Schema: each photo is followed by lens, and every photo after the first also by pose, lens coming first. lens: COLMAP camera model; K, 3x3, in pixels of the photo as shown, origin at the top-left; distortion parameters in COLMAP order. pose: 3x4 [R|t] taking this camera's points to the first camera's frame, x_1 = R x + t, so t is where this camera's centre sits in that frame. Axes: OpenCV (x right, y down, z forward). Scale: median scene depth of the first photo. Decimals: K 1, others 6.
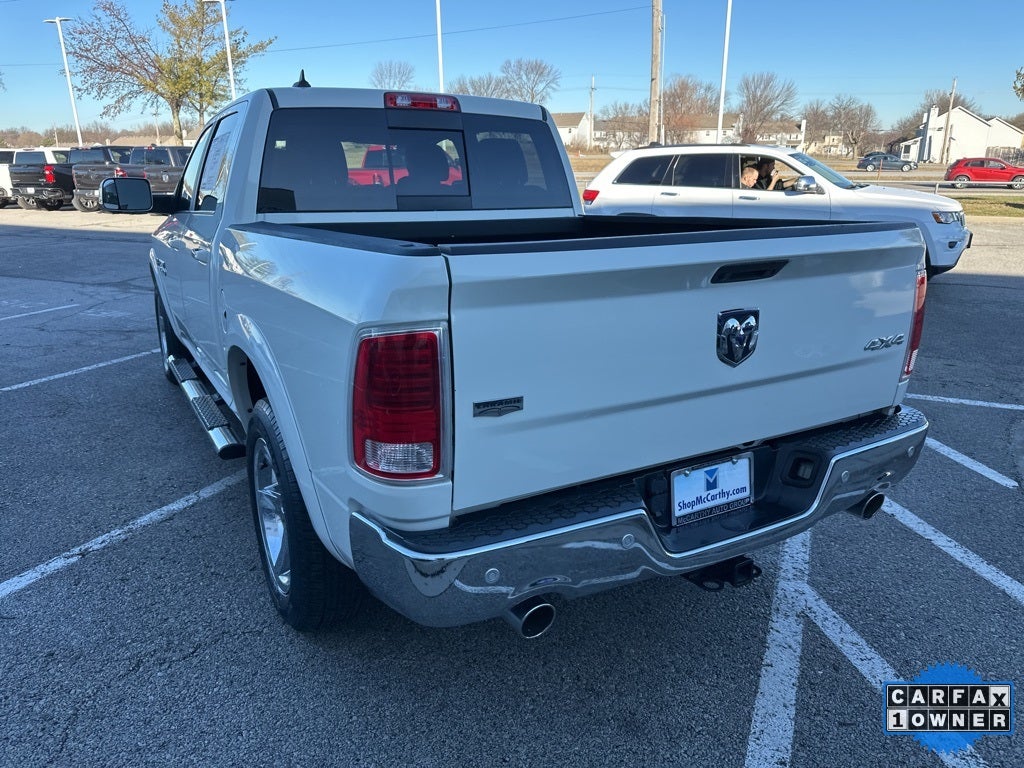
lens RADIAL K [[725.8, 0, 512.0], [0, 725.8, 384.0], [0, 0, 1]] dist [0.024567, -0.033585]
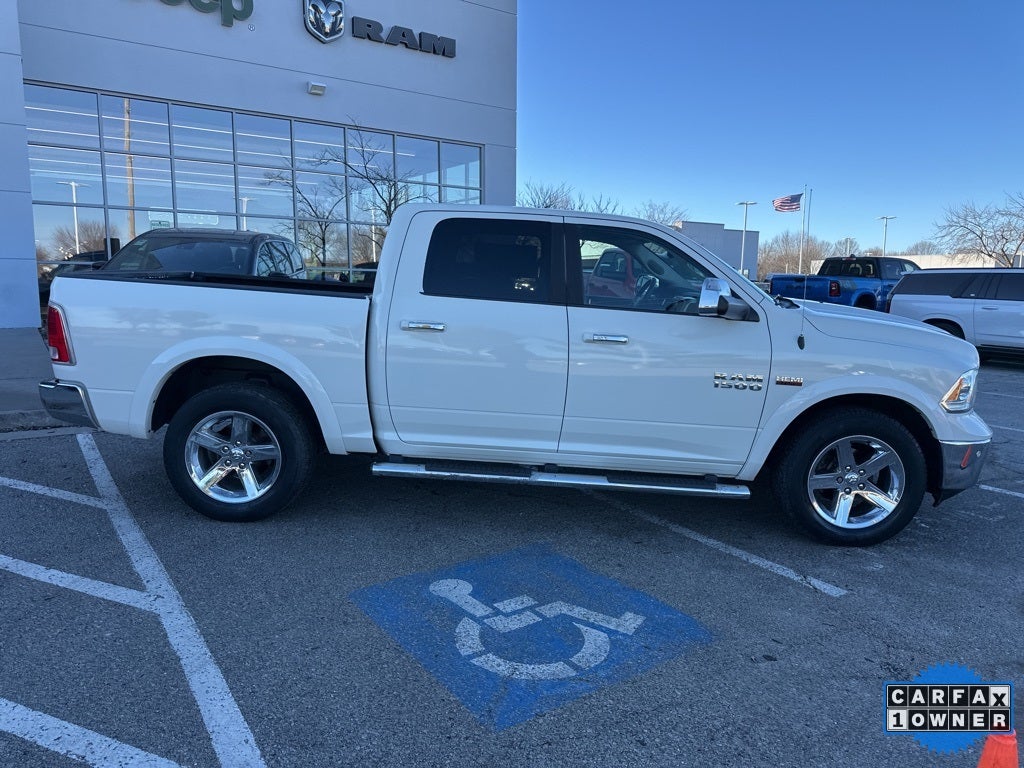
lens RADIAL K [[707.2, 0, 512.0], [0, 707.2, 384.0], [0, 0, 1]] dist [0.082599, -0.115119]
pose [[-0.511923, 0.115789, -0.851192, 0.621650], [-0.269947, 0.918995, 0.287363, -0.322969], [0.815514, 0.376884, -0.439198, 1.149001]]
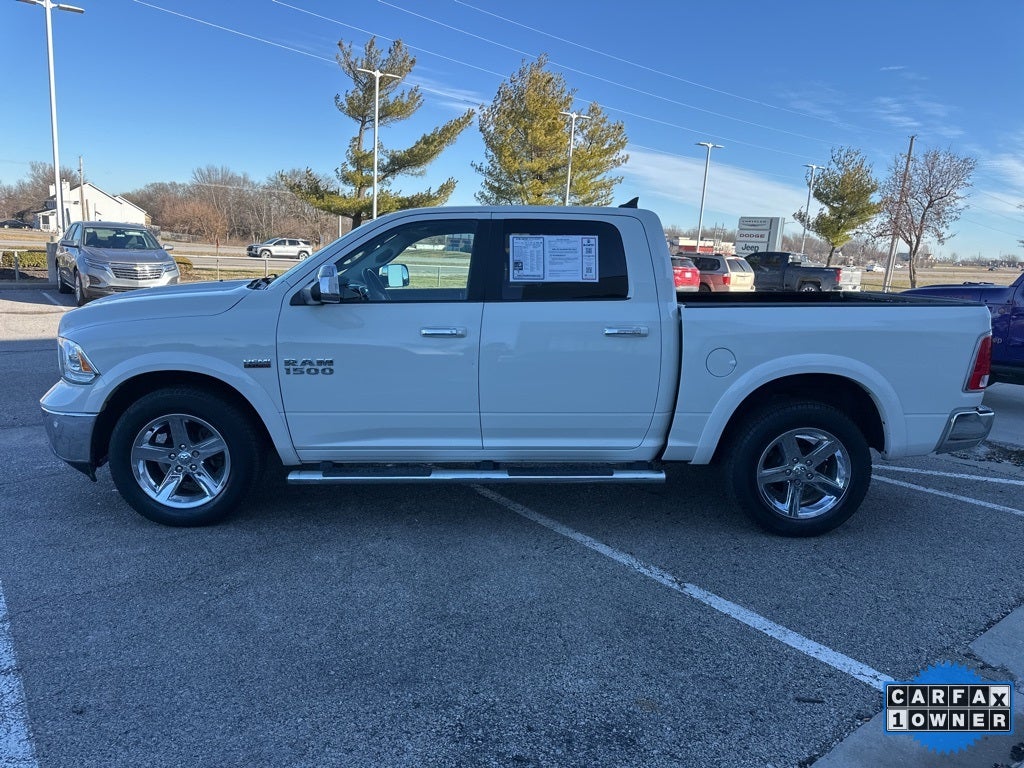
lens RADIAL K [[707.2, 0, 512.0], [0, 707.2, 384.0], [0, 0, 1]] dist [0.082599, -0.115119]
pose [[0.475754, -0.136244, 0.868963, -0.920294], [0.212829, 0.976405, 0.036567, -0.099327], [-0.853441, 0.167543, 0.493525, 0.324268]]
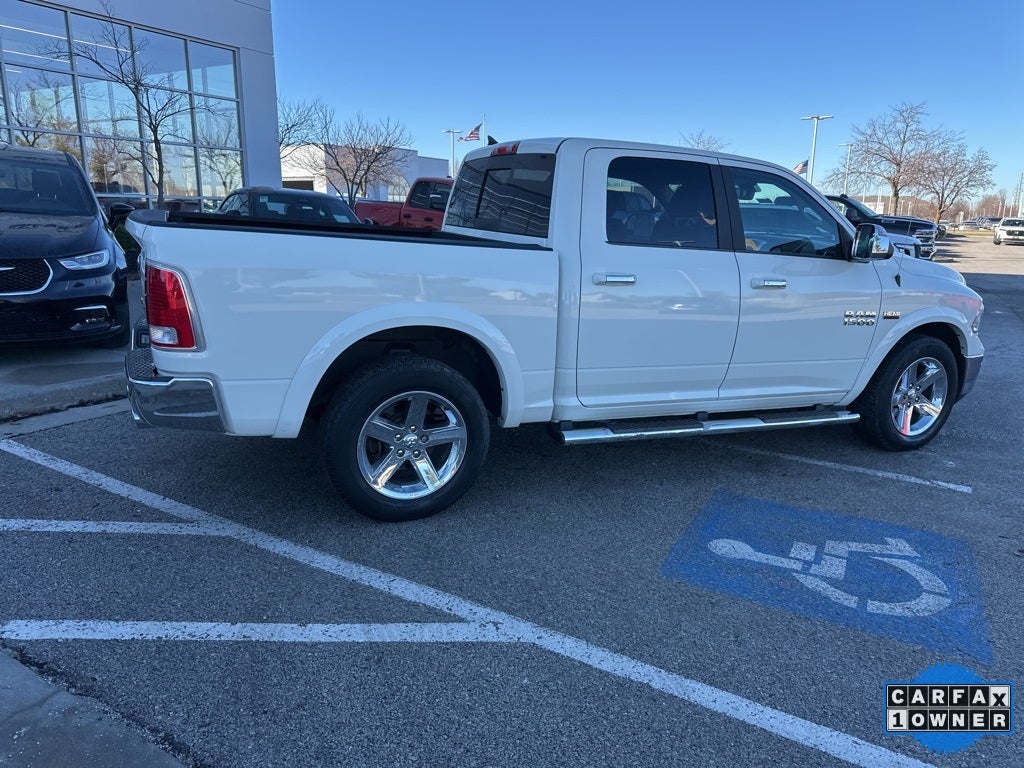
lens RADIAL K [[707.2, 0, 512.0], [0, 707.2, 384.0], [0, 0, 1]] dist [0.082599, -0.115119]
pose [[-0.094072, 0.231349, -0.968312, 0.719625], [-0.315531, 0.915555, 0.249399, -0.192201], [0.944241, 0.328994, -0.013131, 0.692312]]
